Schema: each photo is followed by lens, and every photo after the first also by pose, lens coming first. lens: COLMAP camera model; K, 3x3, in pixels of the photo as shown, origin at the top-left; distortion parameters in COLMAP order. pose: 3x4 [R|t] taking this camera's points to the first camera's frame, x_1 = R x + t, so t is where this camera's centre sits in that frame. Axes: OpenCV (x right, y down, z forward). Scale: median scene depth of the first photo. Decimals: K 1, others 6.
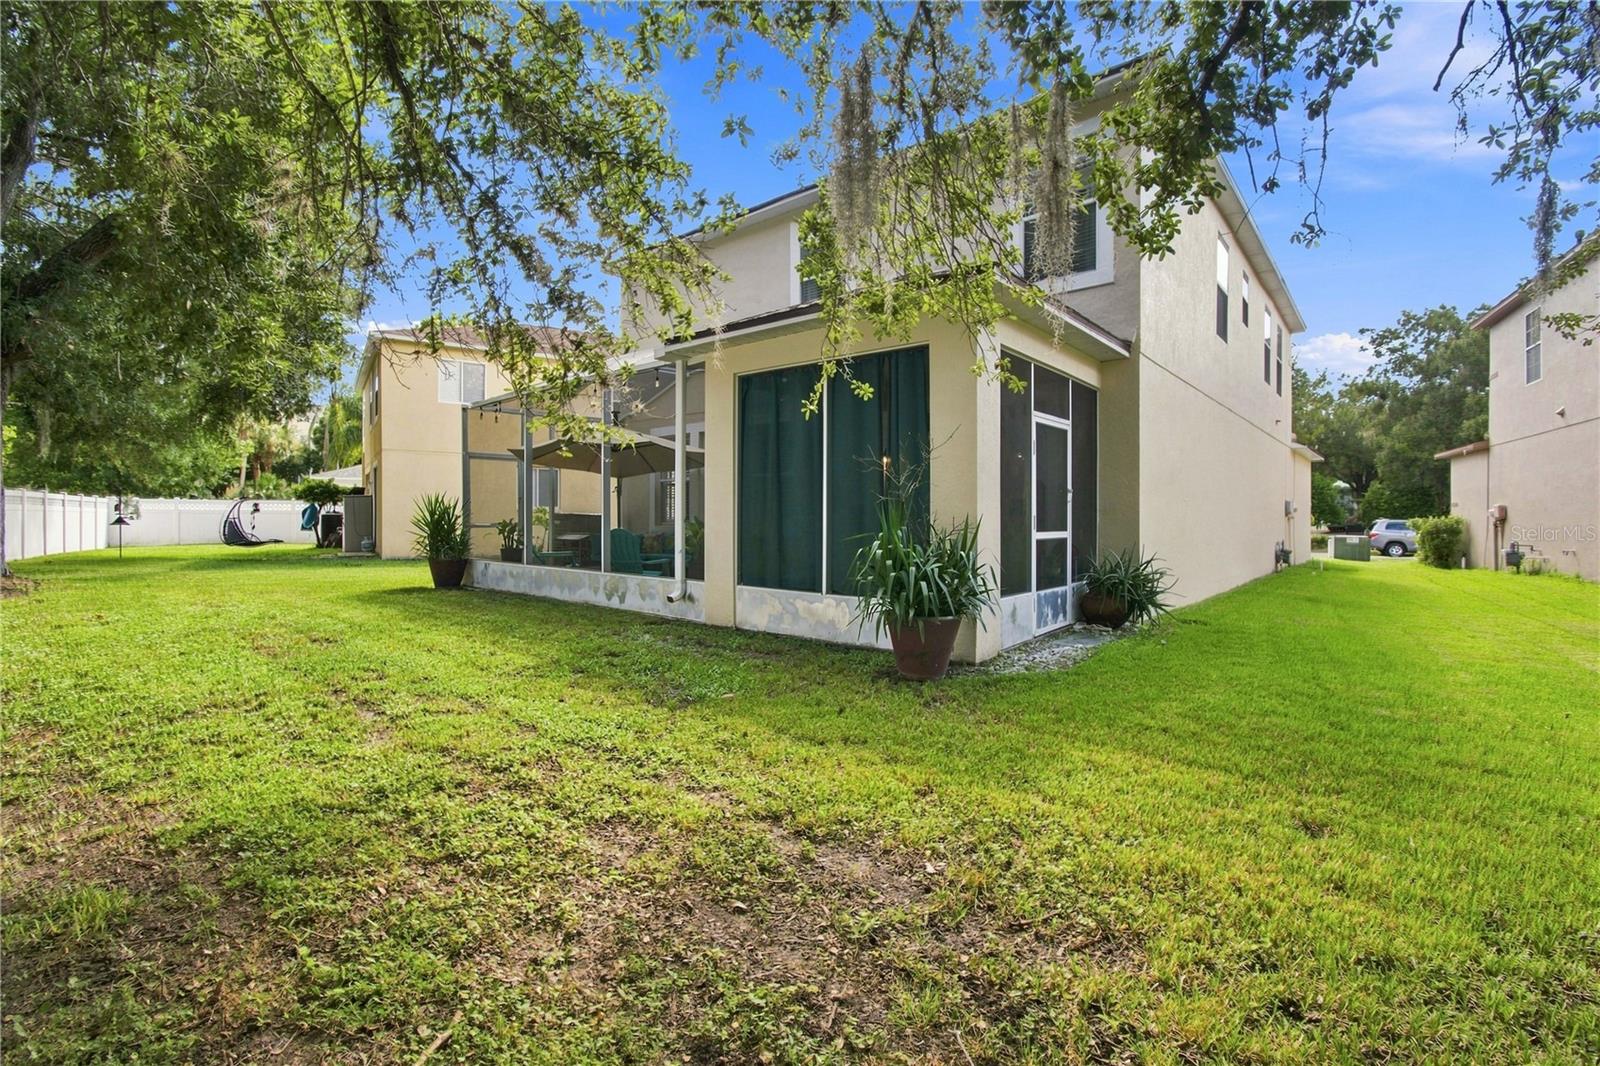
lens RADIAL K [[721.4, 0, 796.4], [0, 721.4, 529.1], [0, 0, 1]] dist [-0.012902, 0.006276]
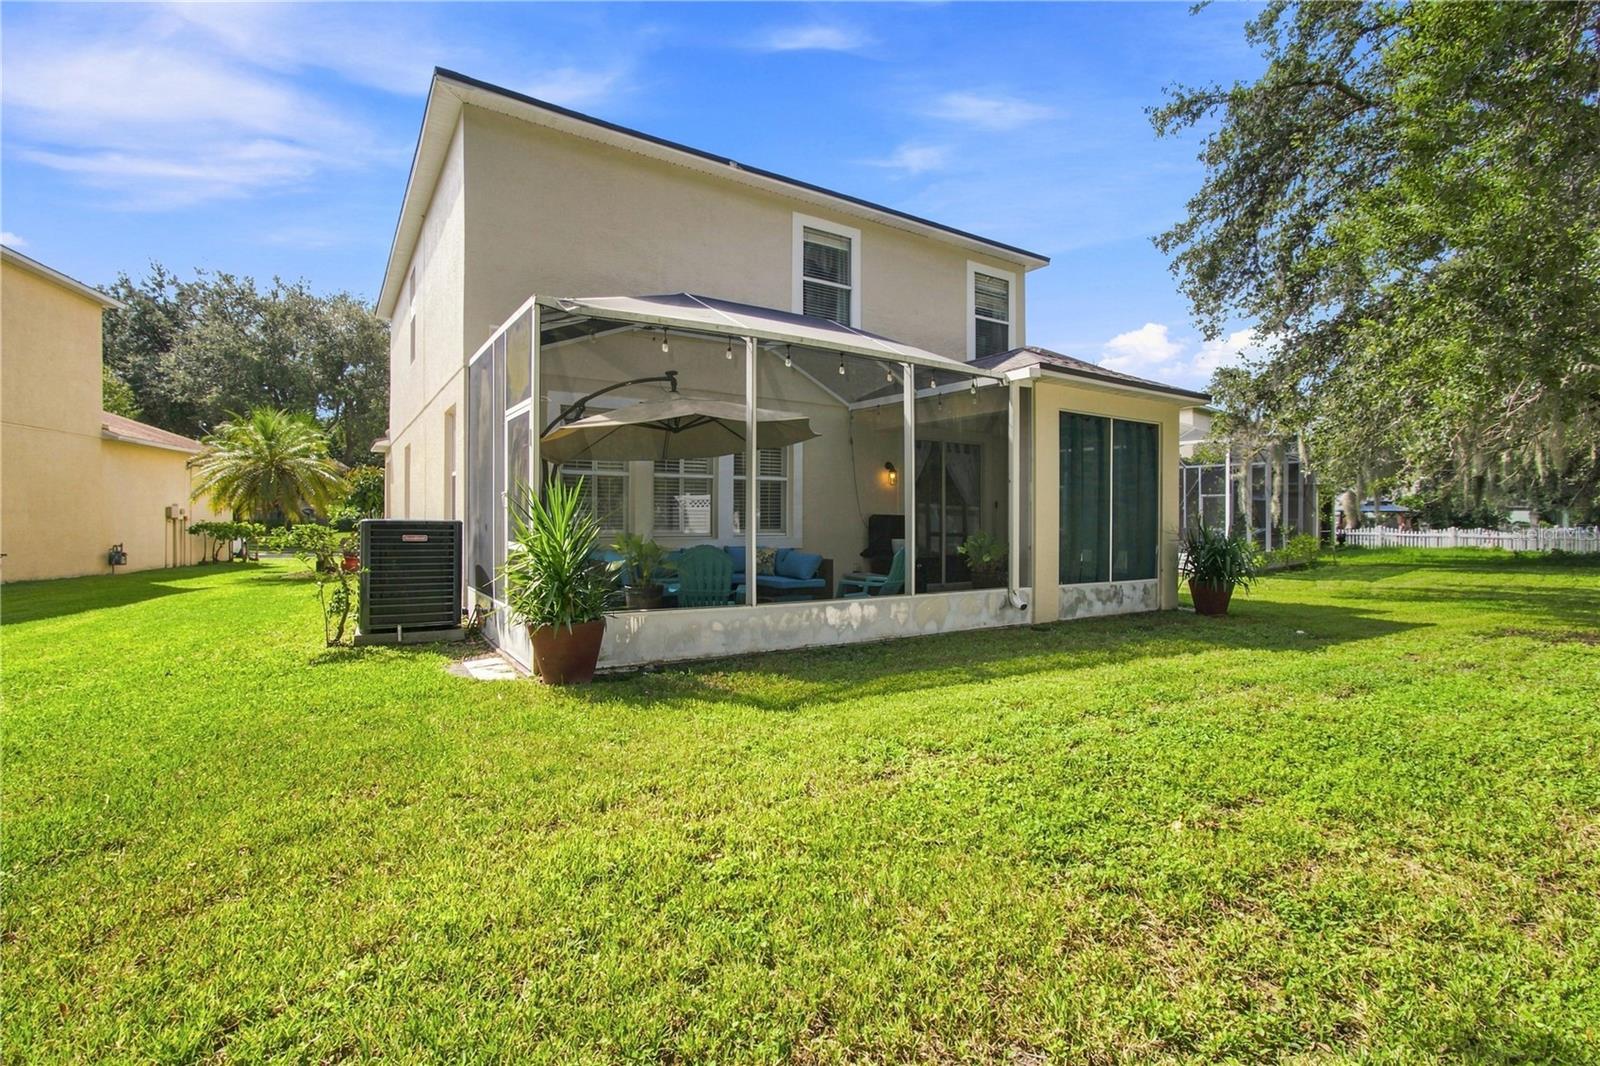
lens RADIAL K [[721.4, 0, 796.6], [0, 721.4, 525.0], [0, 0, 1]] dist [-0.012902, 0.006276]
pose [[0.285232, -0.009913, 0.958407, -1.248223], [0.007995, 0.999936, 0.007963, -0.033169], [-0.958425, 0.005391, 0.285293, 0.996808]]
